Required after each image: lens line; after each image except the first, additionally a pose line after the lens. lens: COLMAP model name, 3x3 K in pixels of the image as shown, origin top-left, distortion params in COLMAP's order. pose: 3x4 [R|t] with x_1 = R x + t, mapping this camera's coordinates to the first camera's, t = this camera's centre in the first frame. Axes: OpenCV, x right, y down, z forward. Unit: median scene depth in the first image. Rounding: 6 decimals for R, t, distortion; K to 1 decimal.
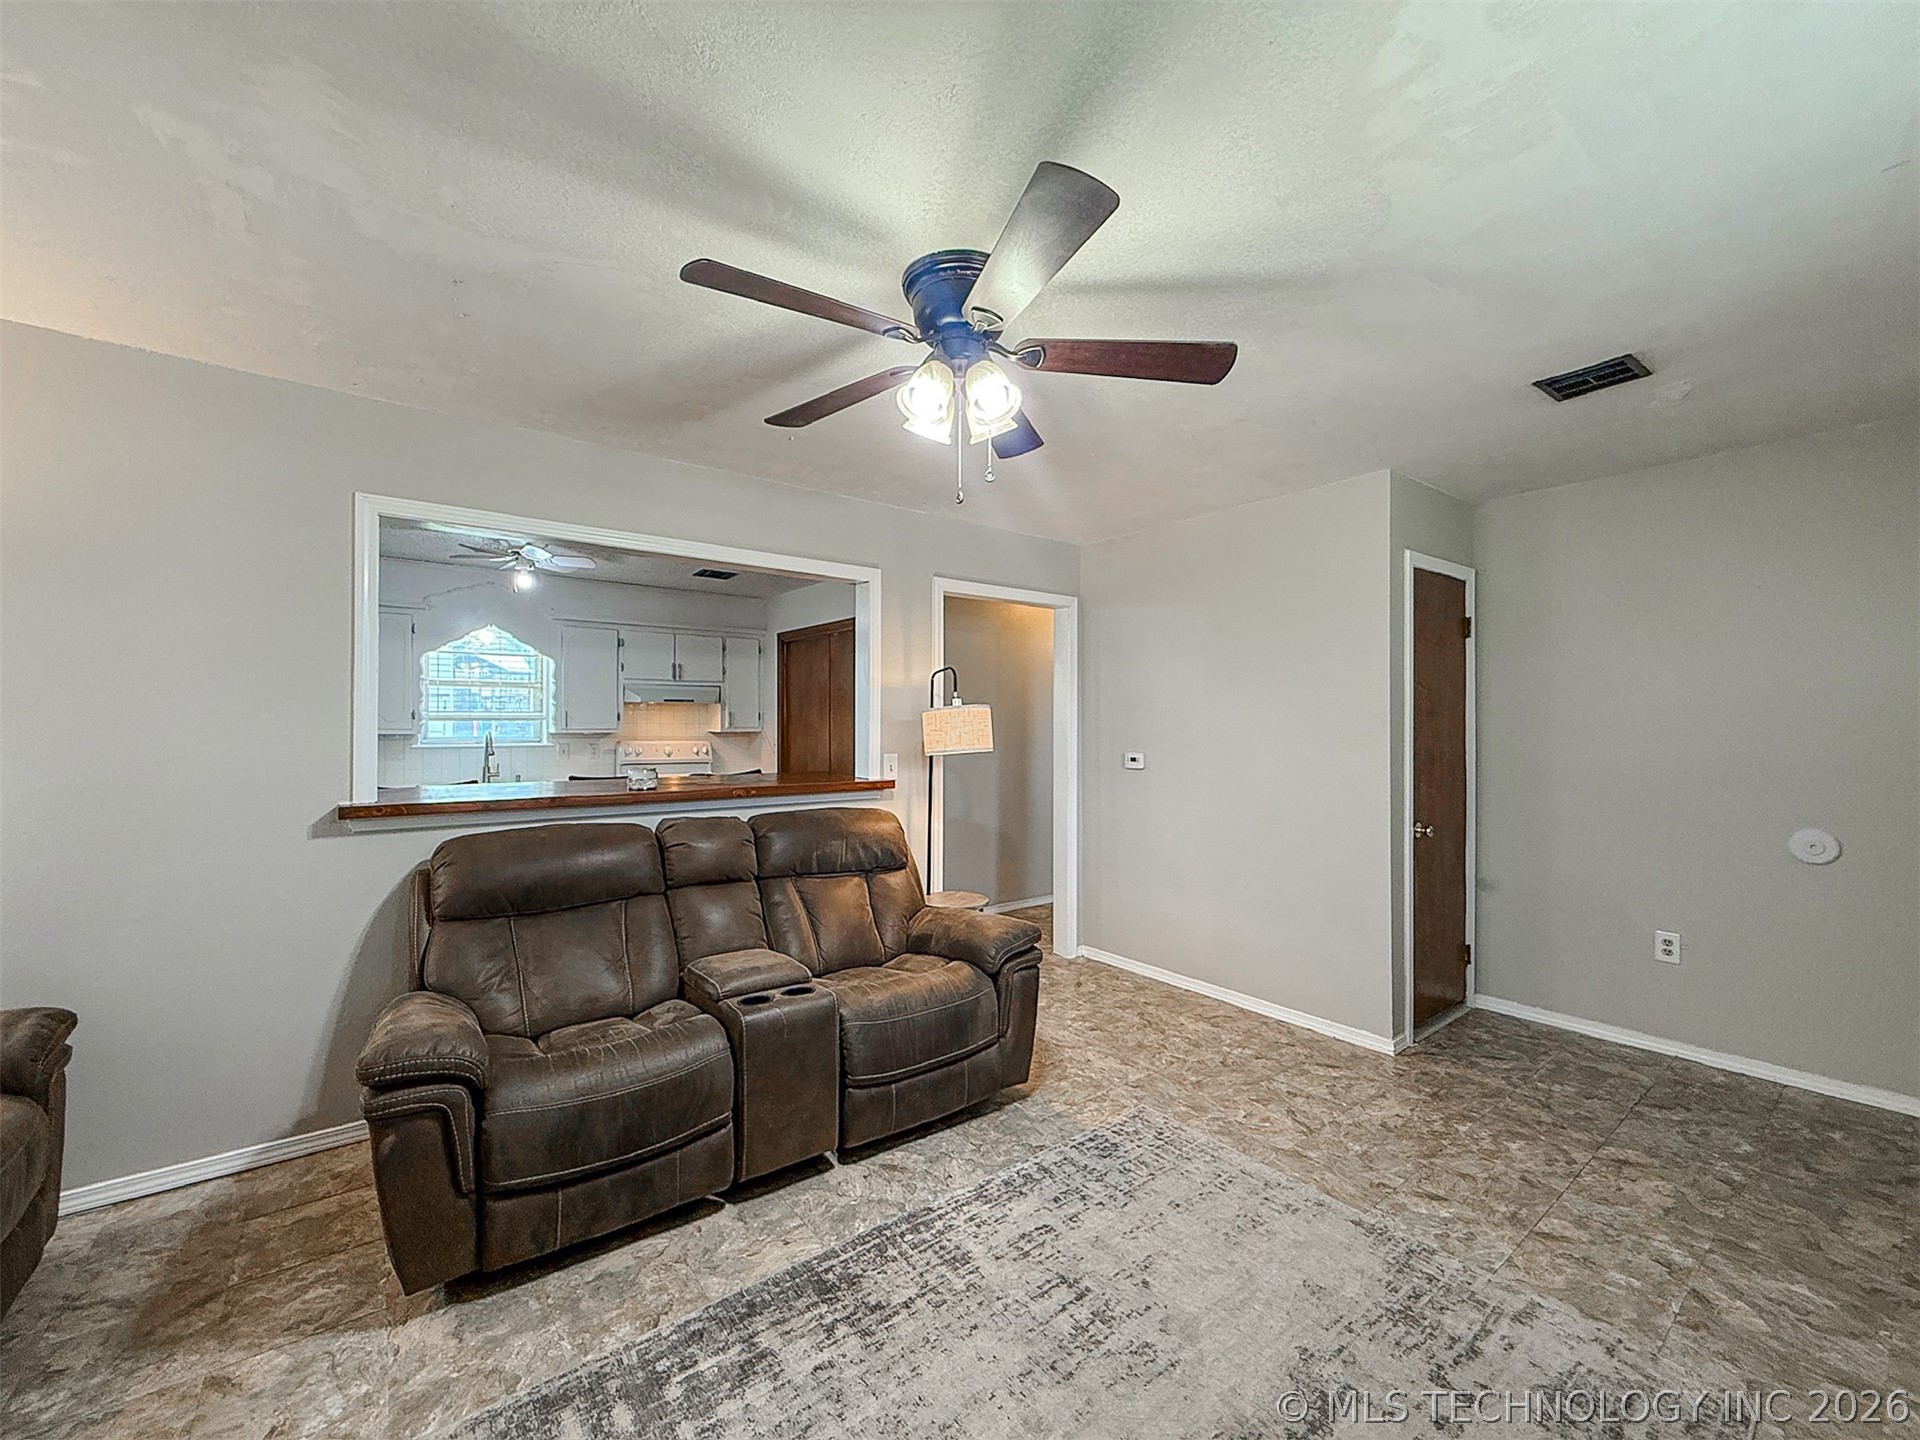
lens RADIAL K [[770.2, 0, 941.8], [0, 770.2, 723.9], [0, 0, 1]] dist [-0.001401, 0.000599]
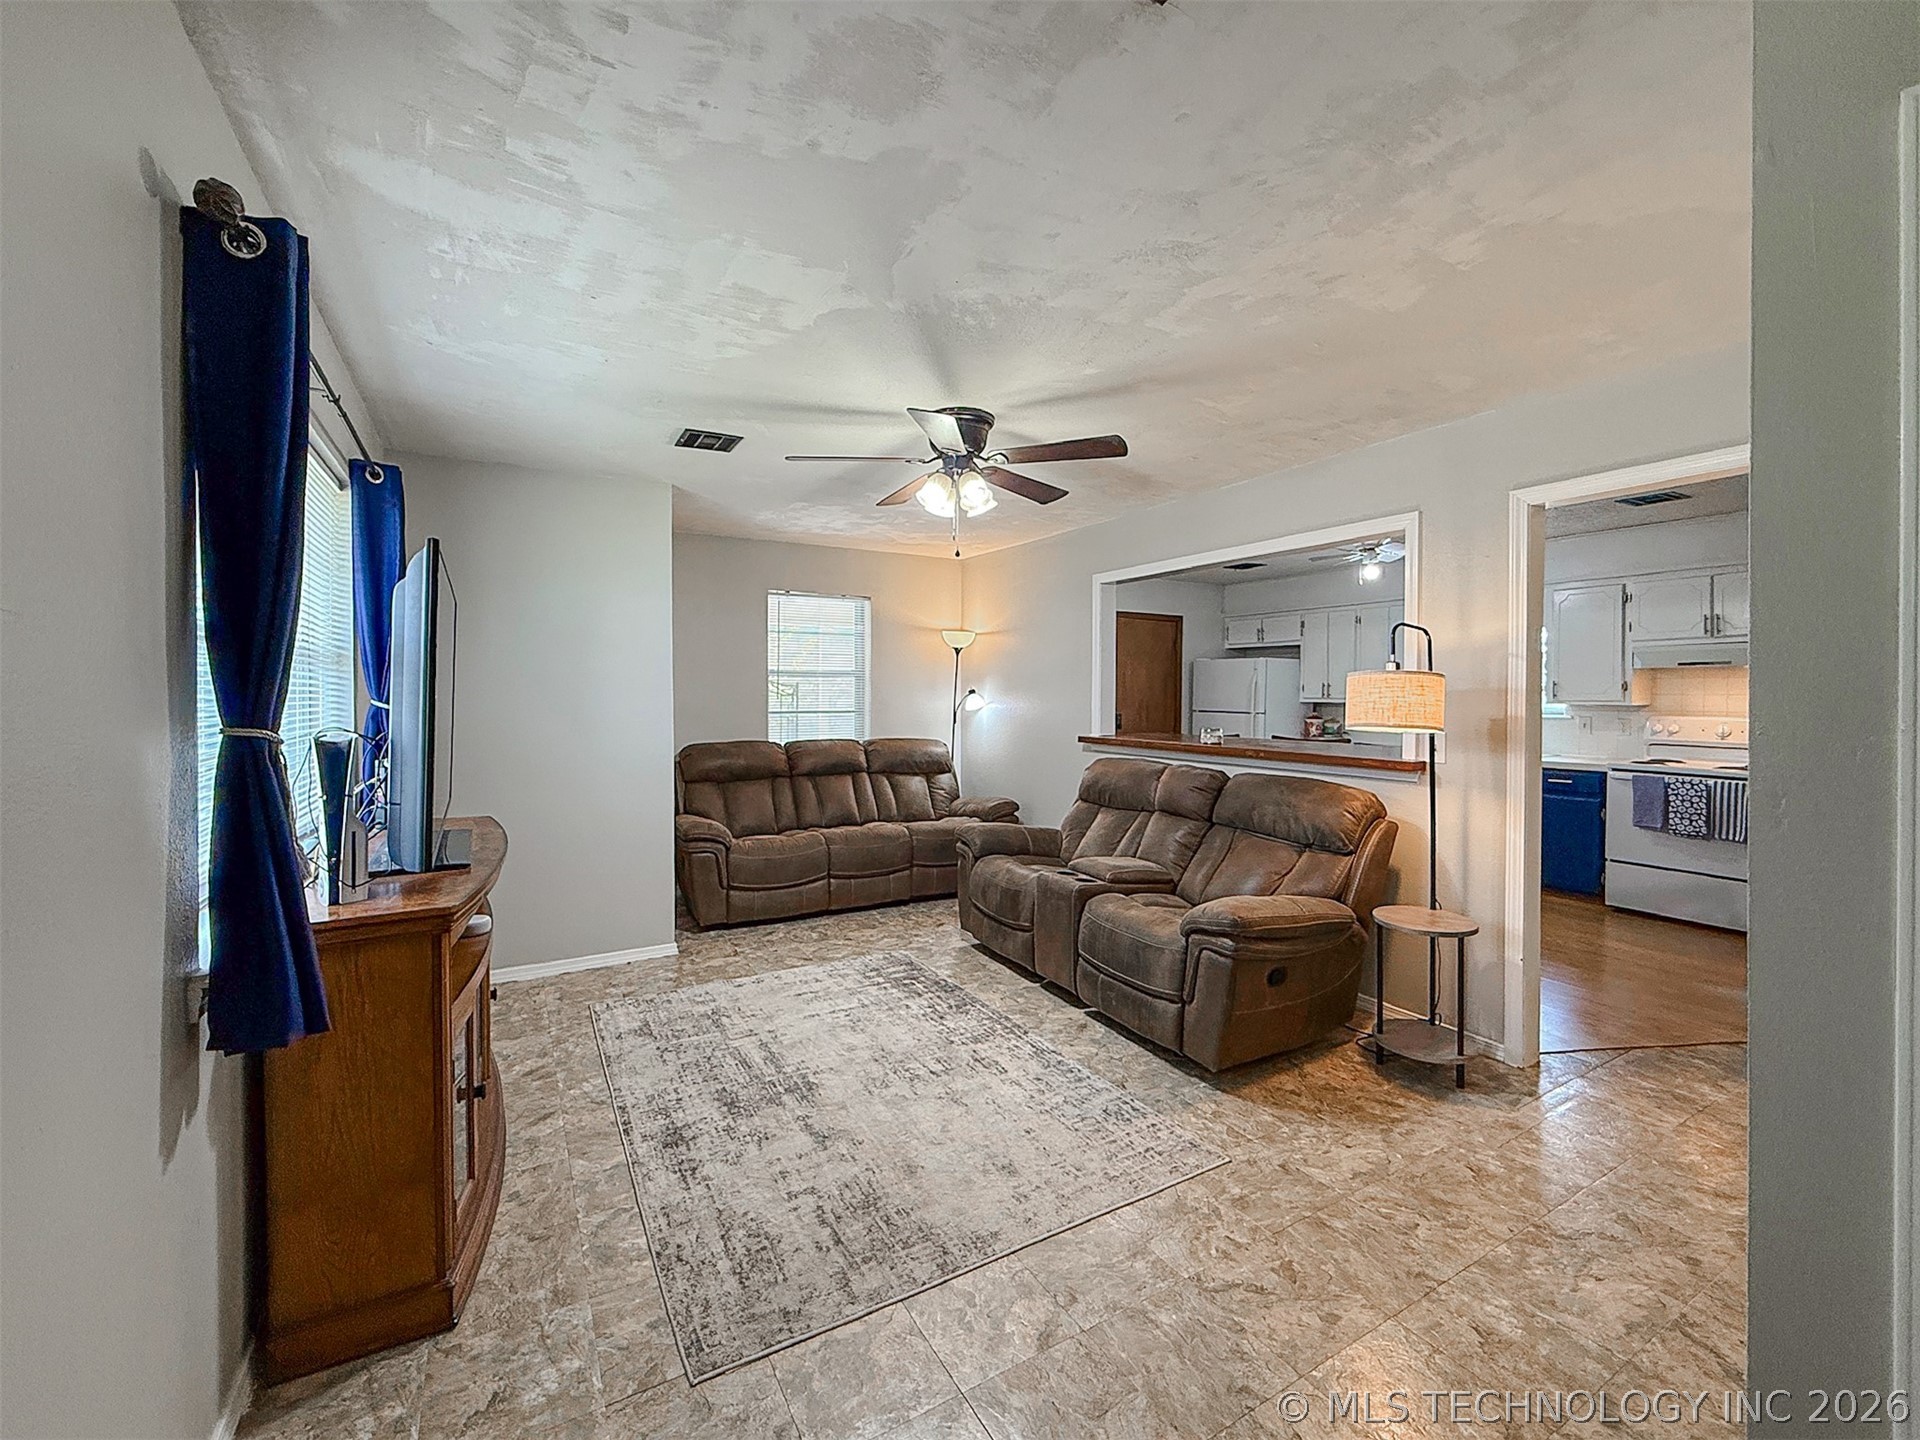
lens RADIAL K [[770.2, 0, 951.3], [0, 770.2, 703.5], [0, 0, 1]] dist [-0.001401, 0.000599]
pose [[-0.119735, 0.010048, -0.992755, 1.272726], [0.000525, 0.999949, 0.010058, 0.001785], [0.992806, 0.000683, -0.119734, 0.925300]]
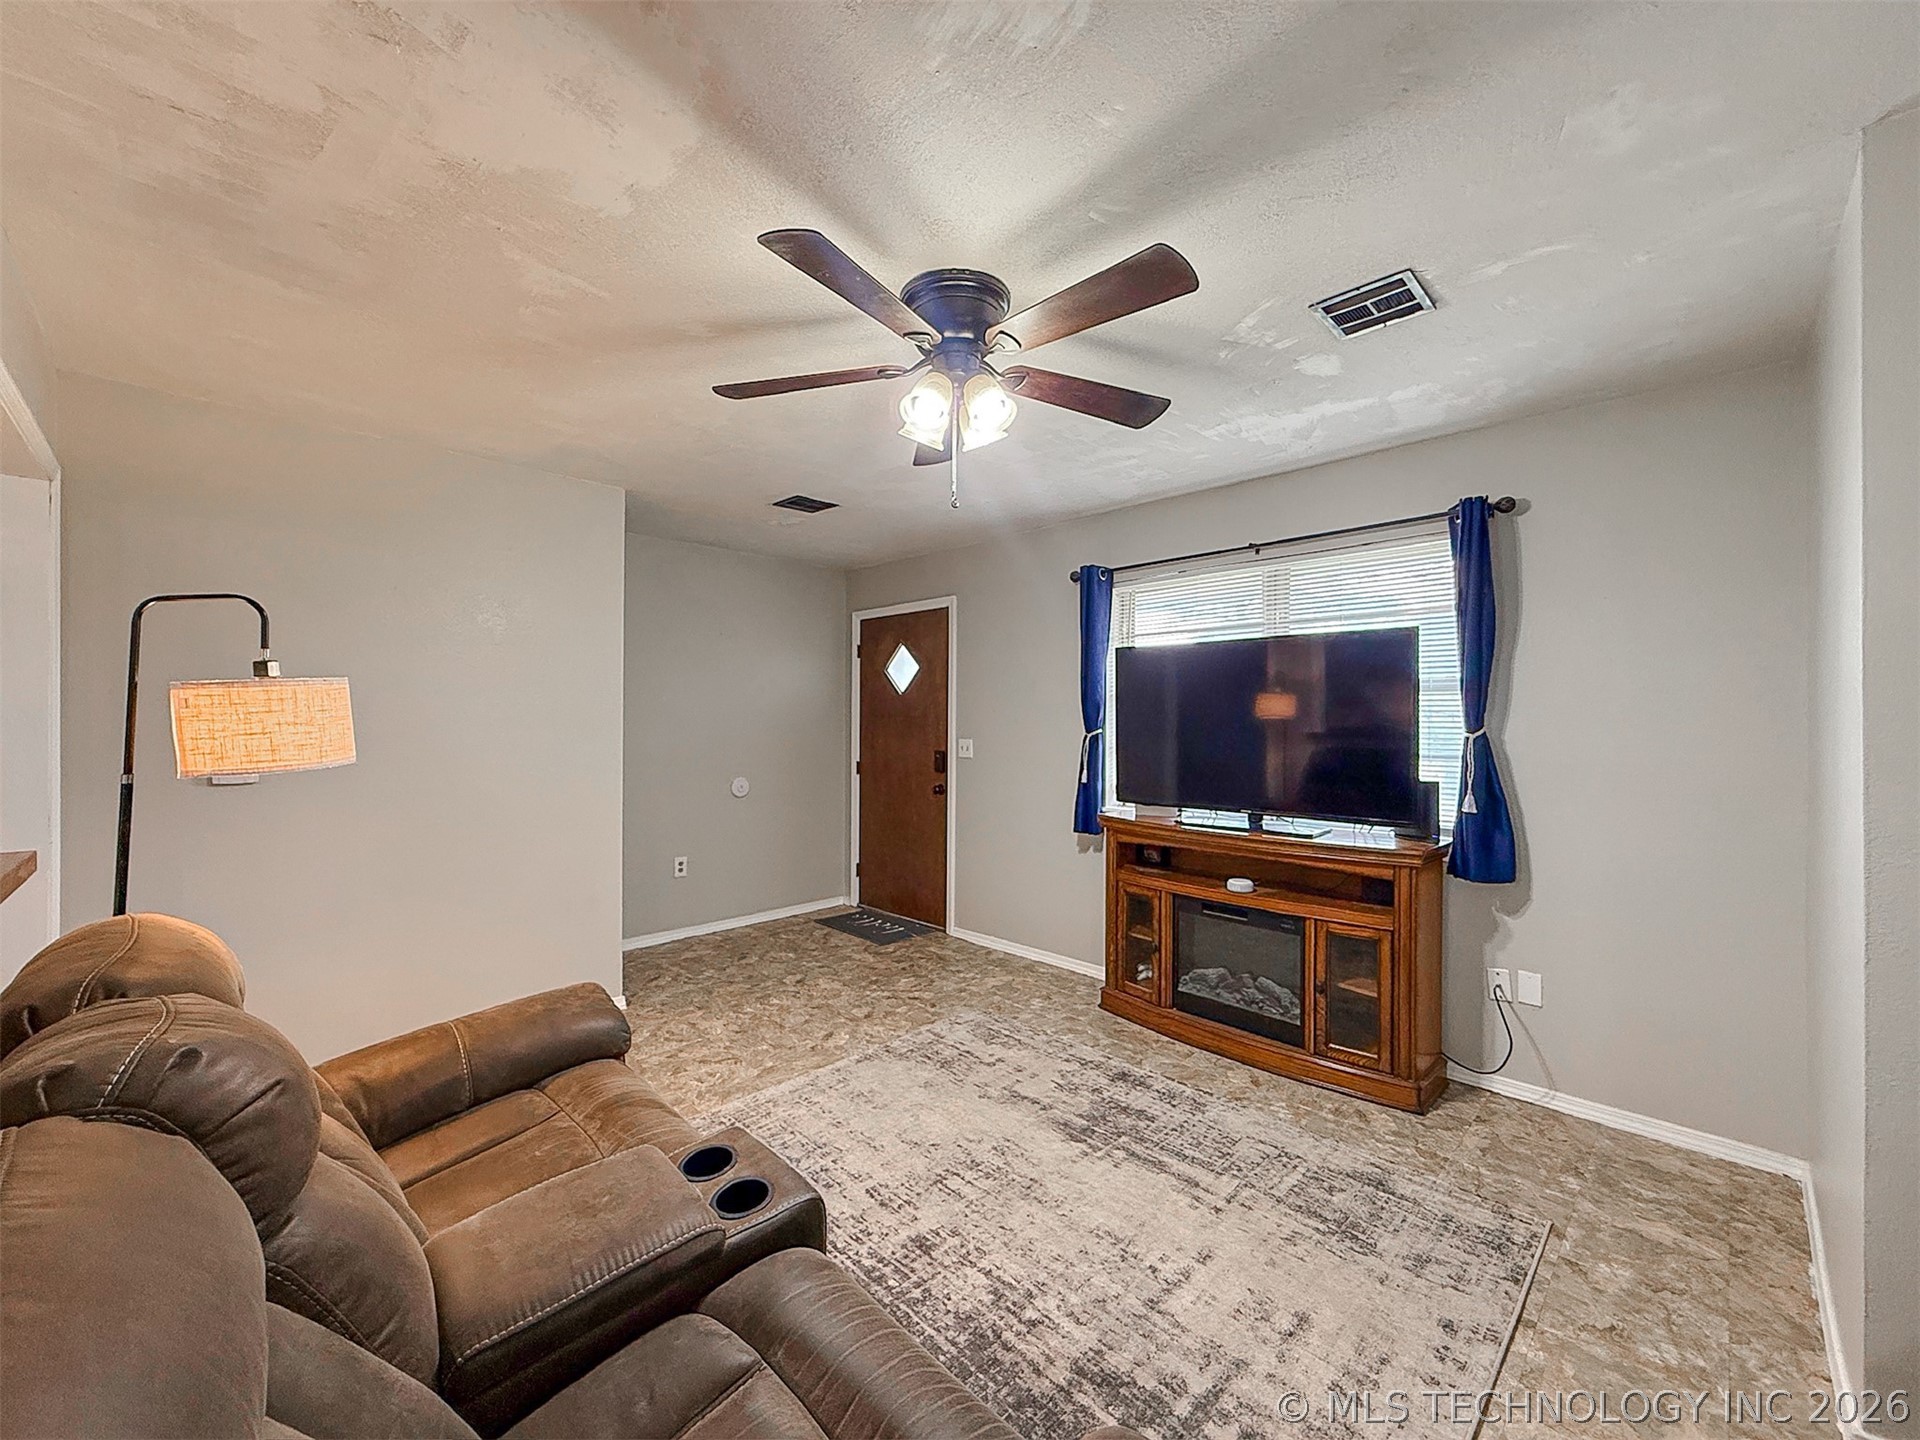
lens RADIAL K [[770.2, 0, 960.3], [0, 770.2, 726.1], [0, 0, 1]] dist [-0.001401, 0.000599]
pose [[-0.143474, -0.008476, 0.989618, -0.804011], [-0.006214, 0.999951, 0.007664, 0.002568], [-0.989635, -0.005050, -0.143519, 0.894346]]
